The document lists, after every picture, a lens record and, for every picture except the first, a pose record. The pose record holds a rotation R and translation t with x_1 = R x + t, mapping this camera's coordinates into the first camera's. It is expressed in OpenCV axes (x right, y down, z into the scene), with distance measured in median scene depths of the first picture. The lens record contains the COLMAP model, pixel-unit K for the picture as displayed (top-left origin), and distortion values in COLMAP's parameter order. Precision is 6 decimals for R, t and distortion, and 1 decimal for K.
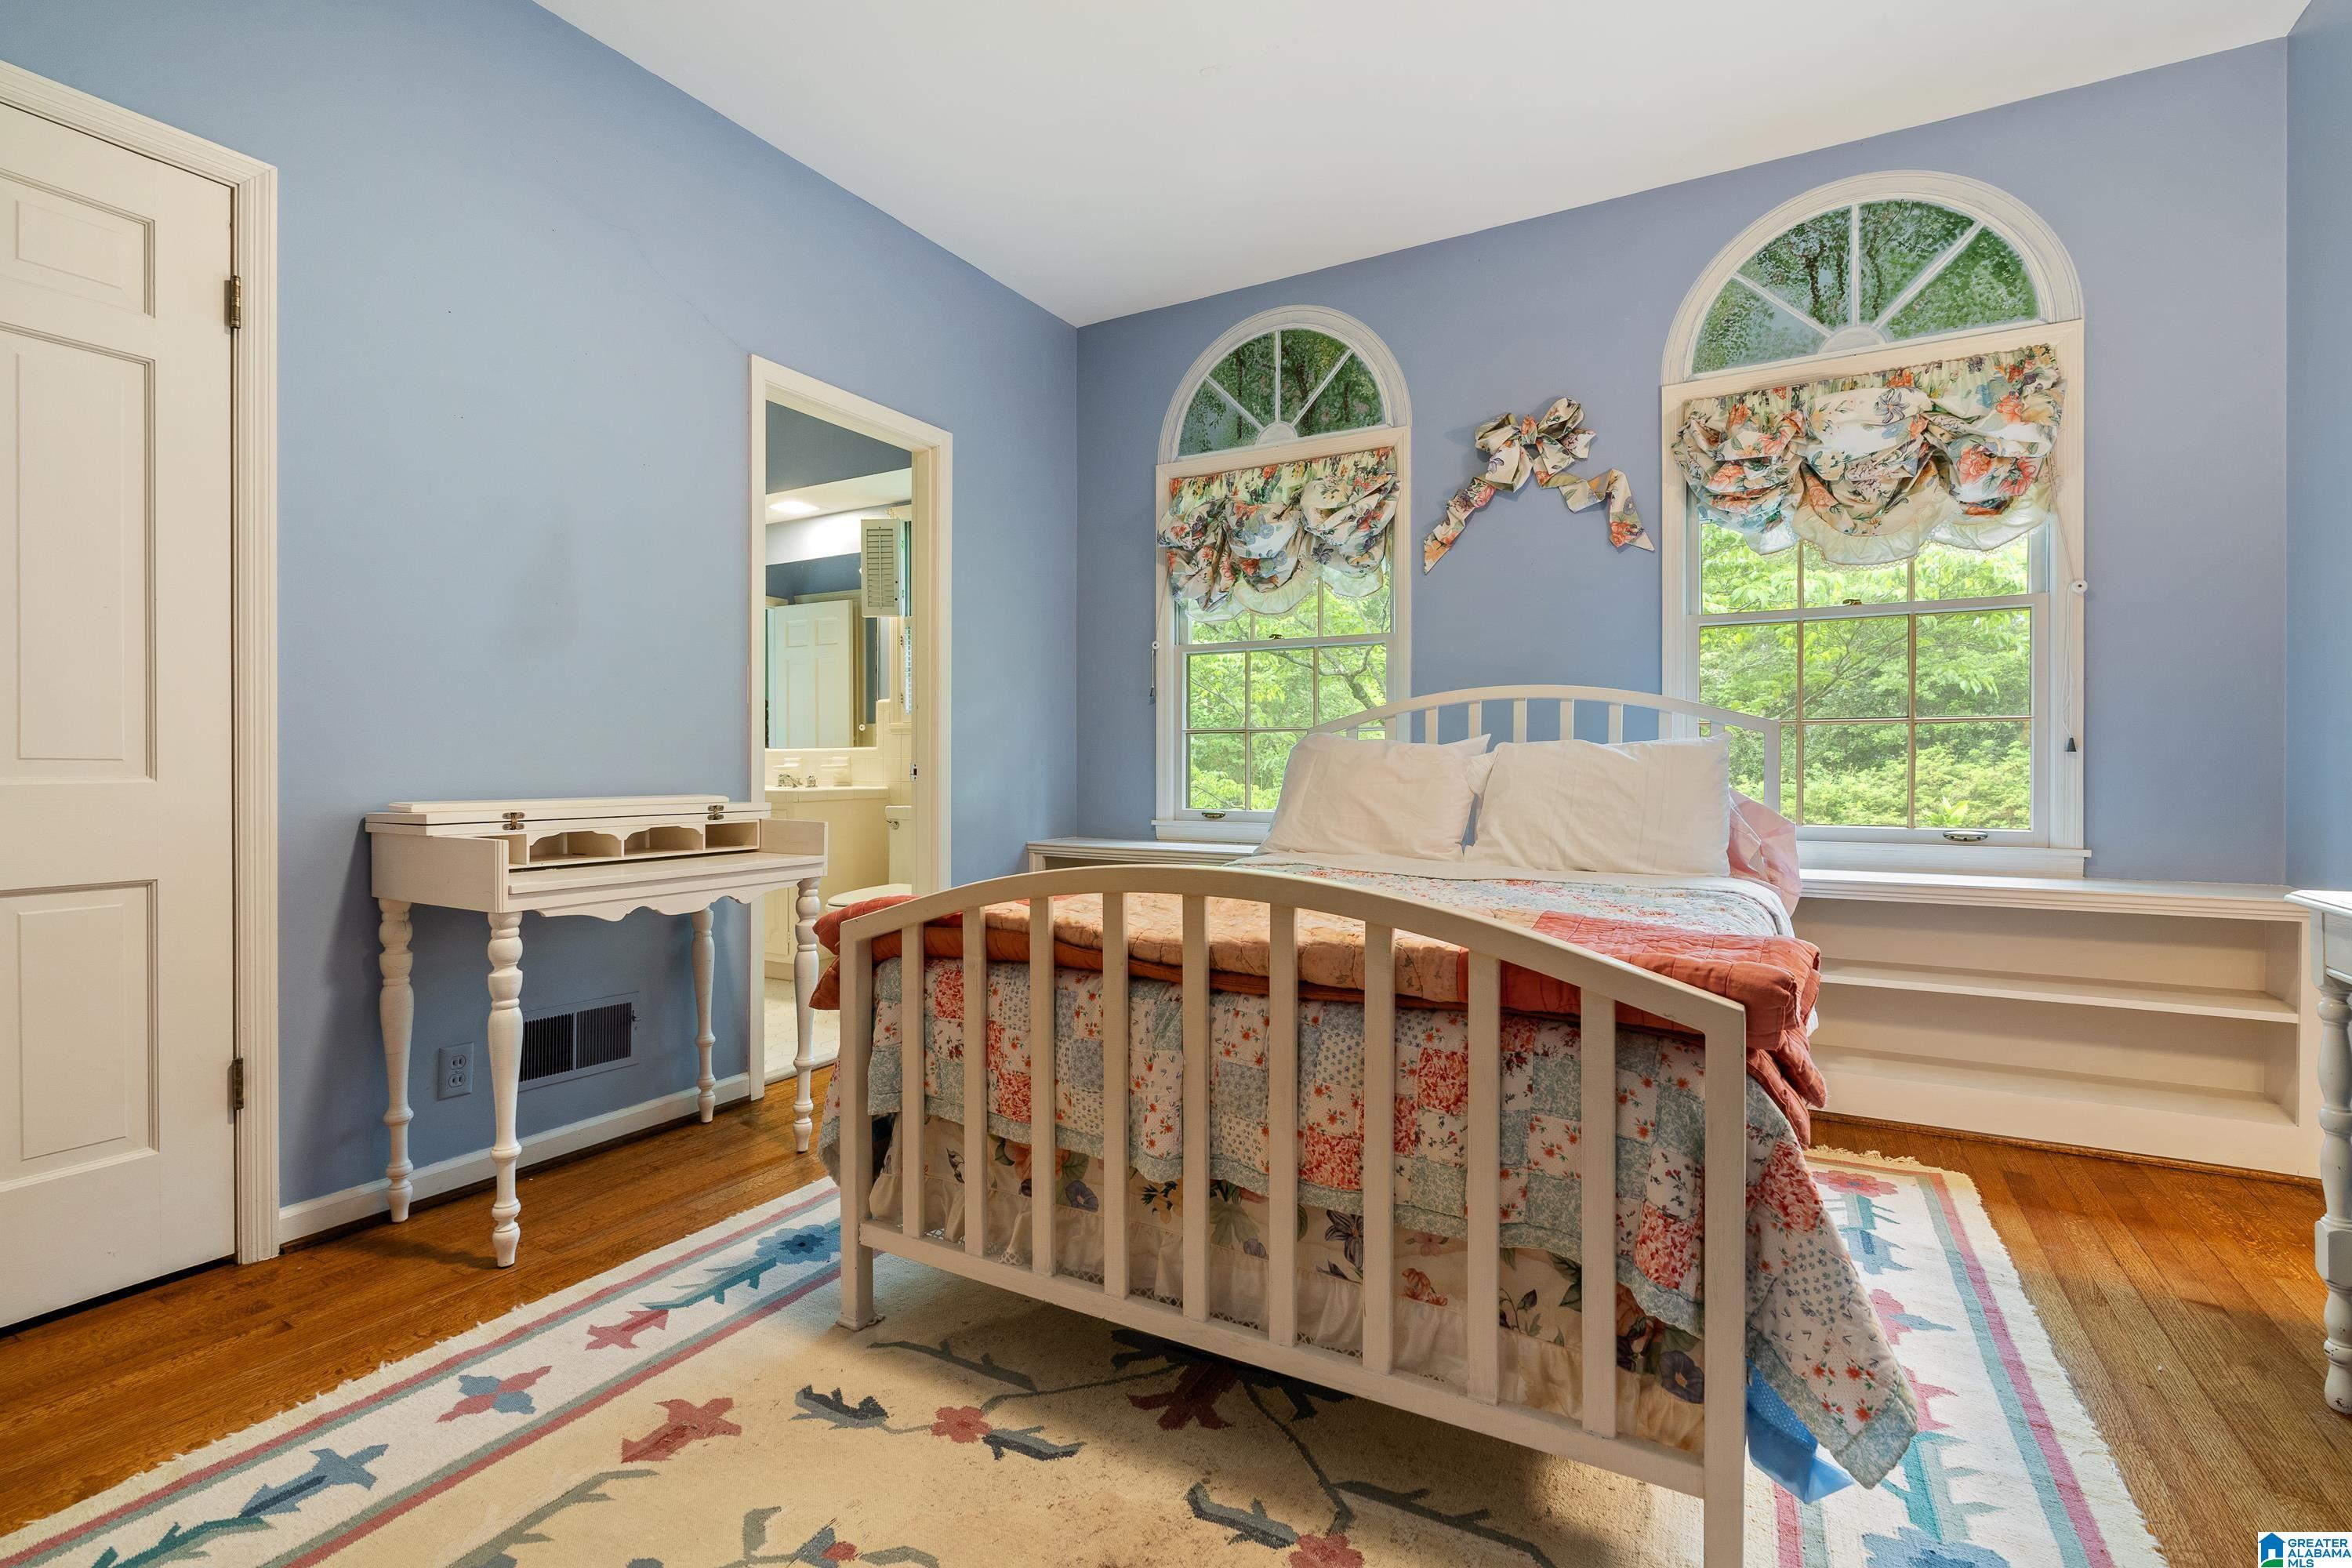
lens RADIAL K [[1063.7, 0, 1180.1], [0, 1063.7, 791.0], [0, 0, 1]] dist [-0.005744, 0.000703]
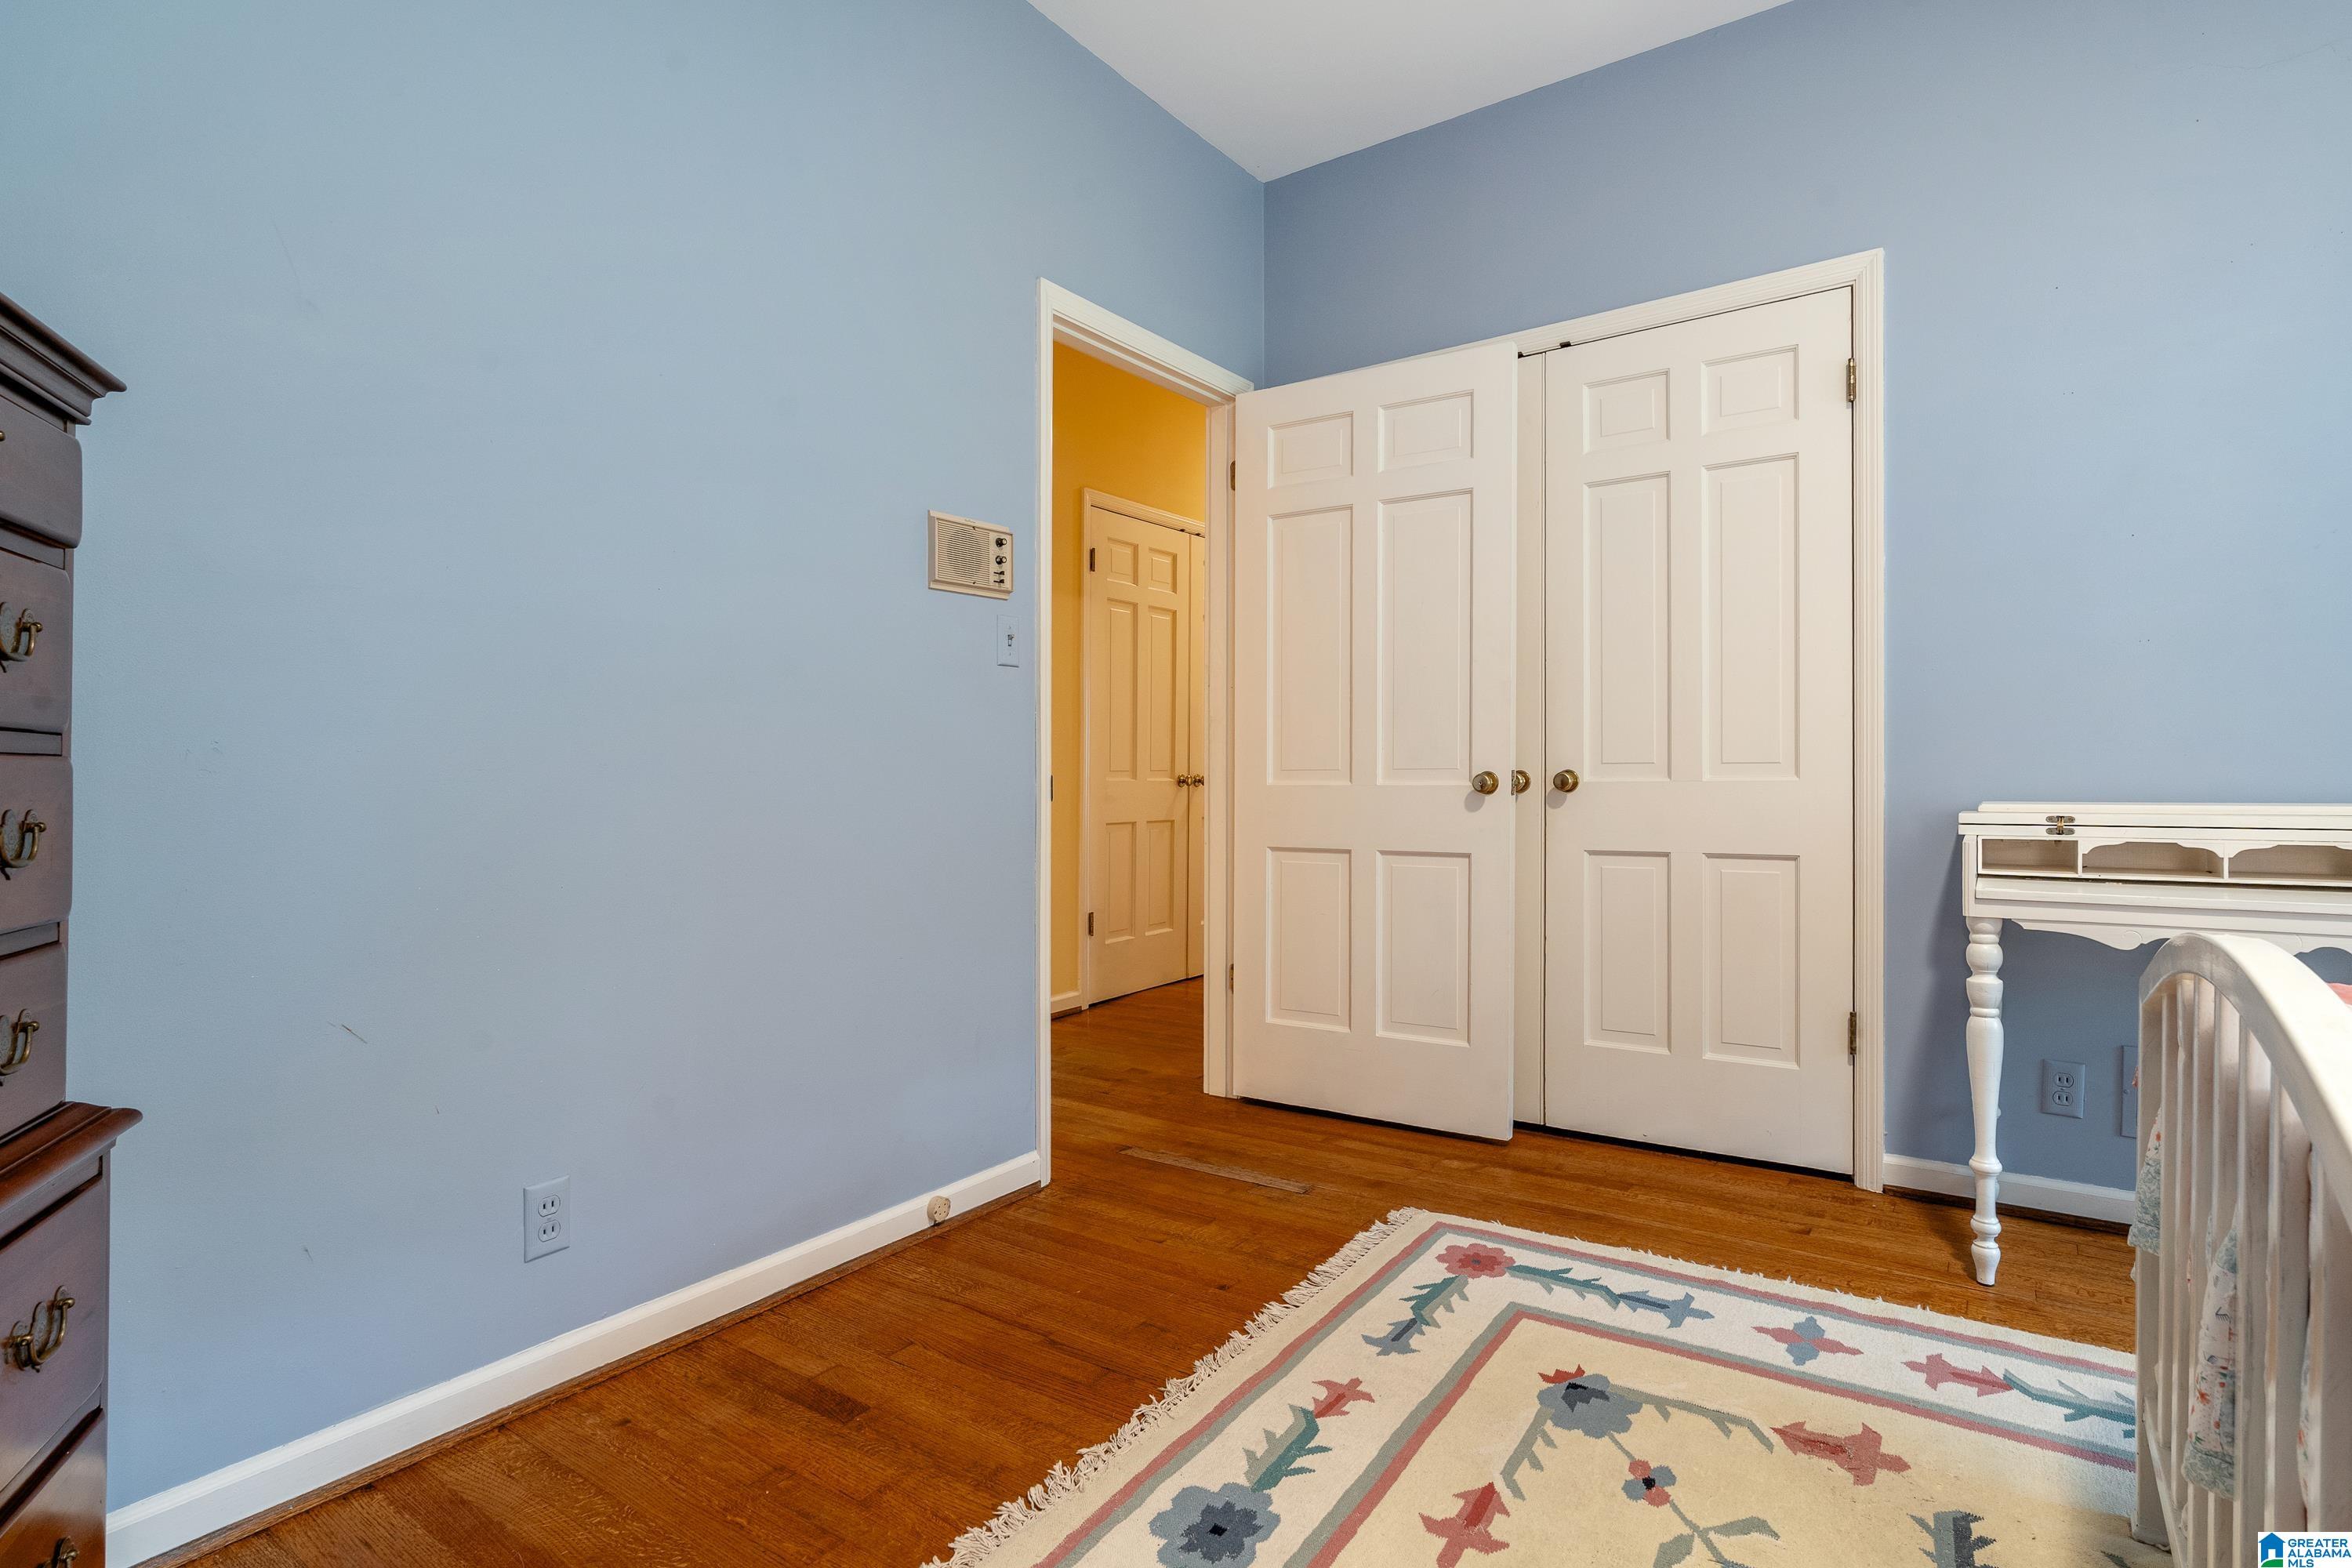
lens RADIAL K [[1161.5, 0, 1181.4], [0, 1161.5, 779.4], [0, 0, 1]] dist [-0.002945, -0.000185]
pose [[-0.101291, 0.004826, -0.994845, 0.519924], [-0.009240, 0.999941, 0.005792, -0.011656], [0.994814, 0.009779, -0.101241, 0.400004]]
